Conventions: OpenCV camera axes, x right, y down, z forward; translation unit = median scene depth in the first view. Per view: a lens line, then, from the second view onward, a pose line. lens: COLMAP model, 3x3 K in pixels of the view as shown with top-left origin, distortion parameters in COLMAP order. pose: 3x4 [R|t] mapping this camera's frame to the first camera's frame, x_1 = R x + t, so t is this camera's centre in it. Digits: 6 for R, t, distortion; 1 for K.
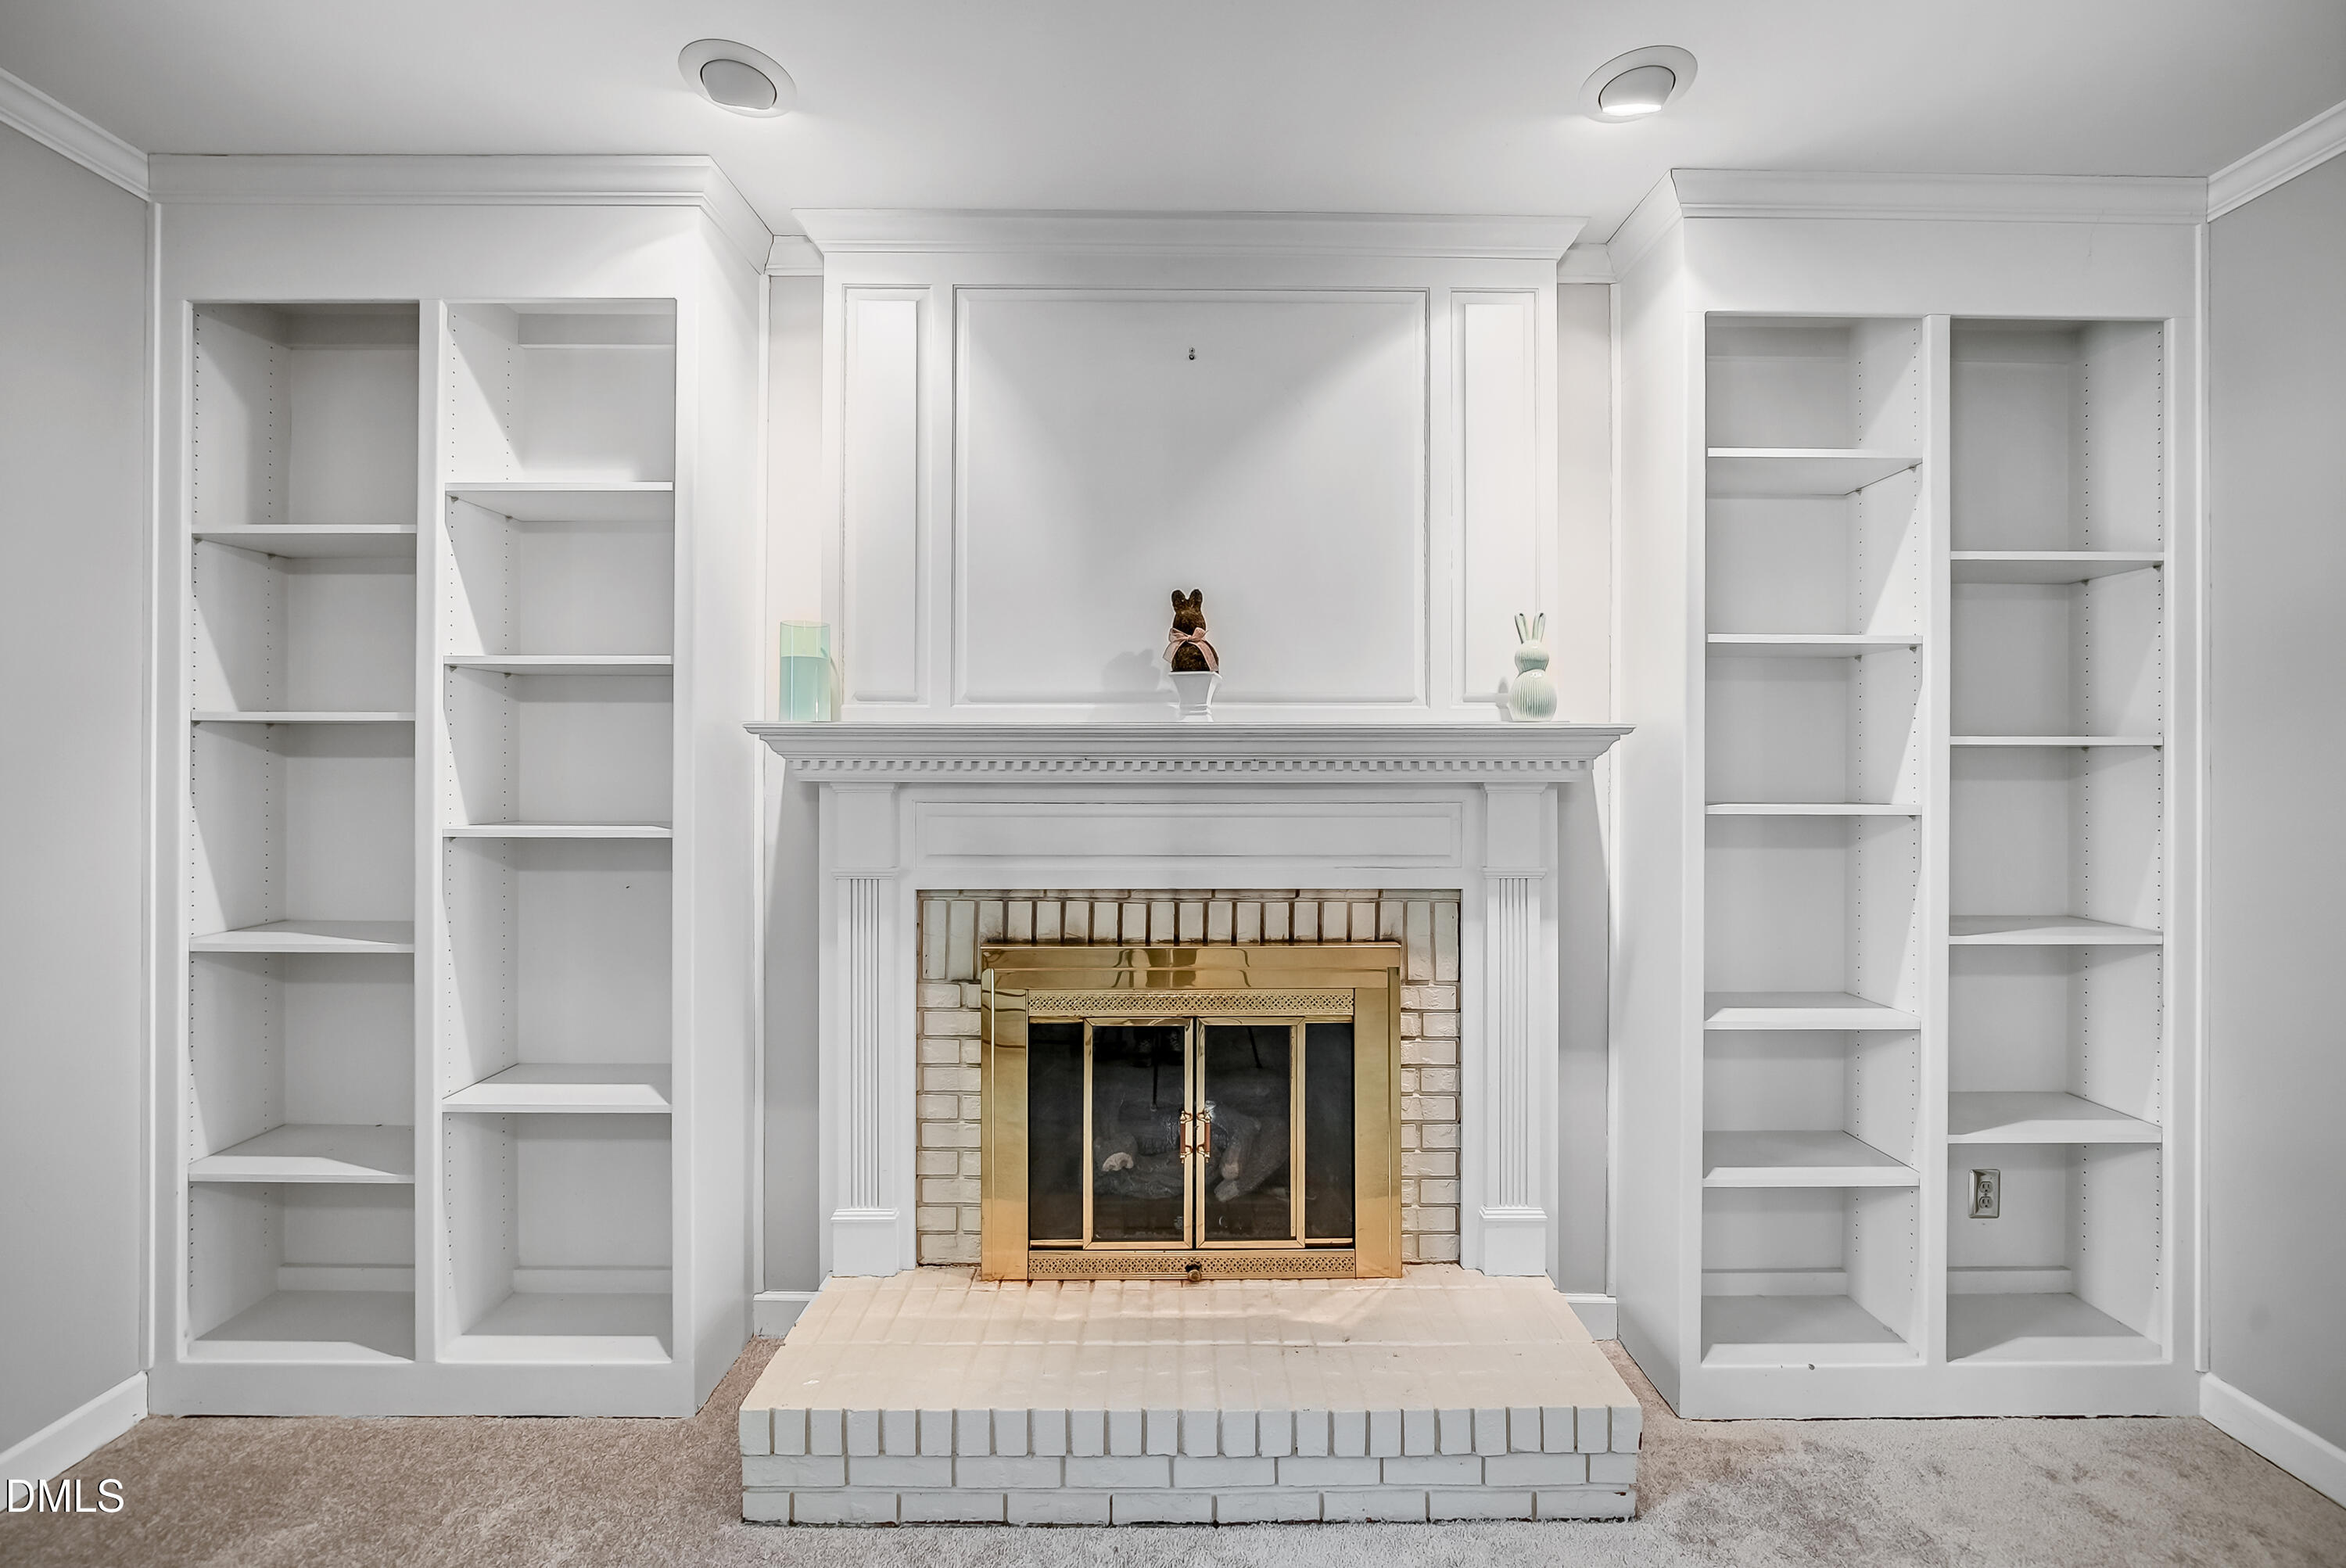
lens RADIAL K [[921.8, 0, 1163.5], [0, 921.8, 754.4], [0, 0, 1]] dist [-0.014512, -0.000053]
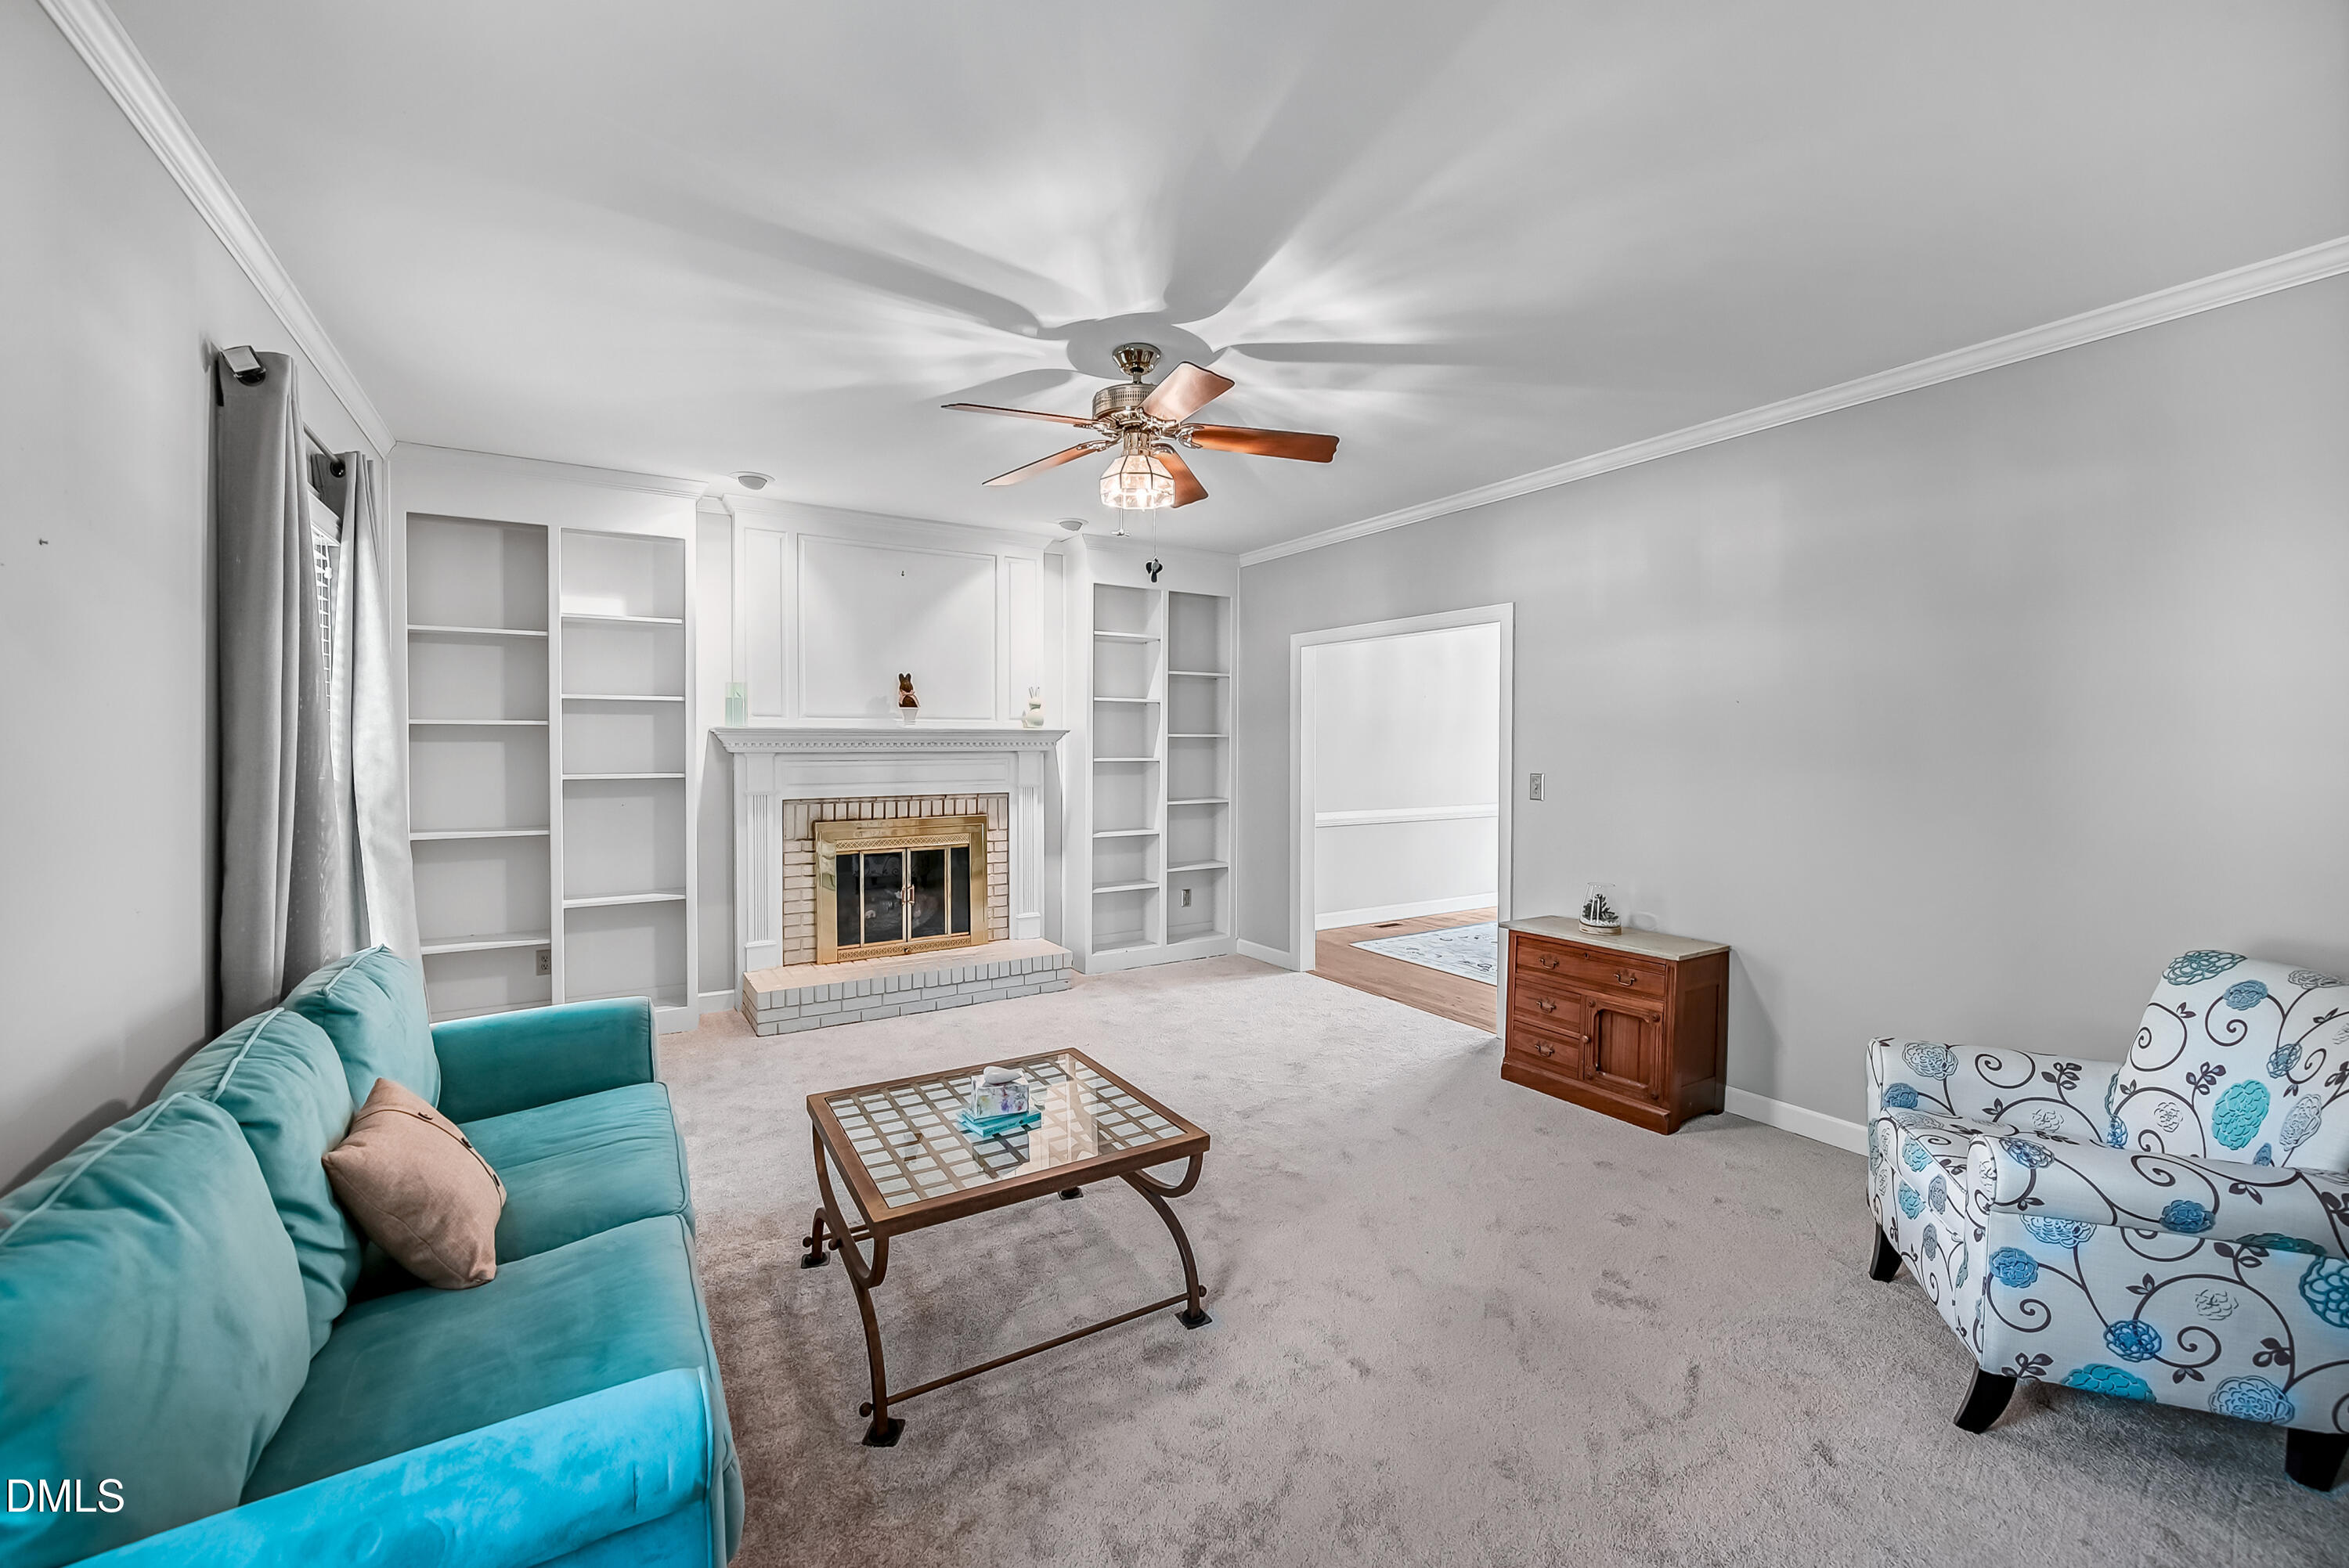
lens RADIAL K [[952.4, 0, 1179.9], [0, 952.4, 771.8], [0, 0, 1]] dist [-0.008990, 0.000039]
pose [[0.847678, -0.015430, 0.530286, -0.684698], [-0.001861, 0.999484, 0.032057, 0.001656], [-0.530507, -0.028160, 0.847213, -1.515515]]
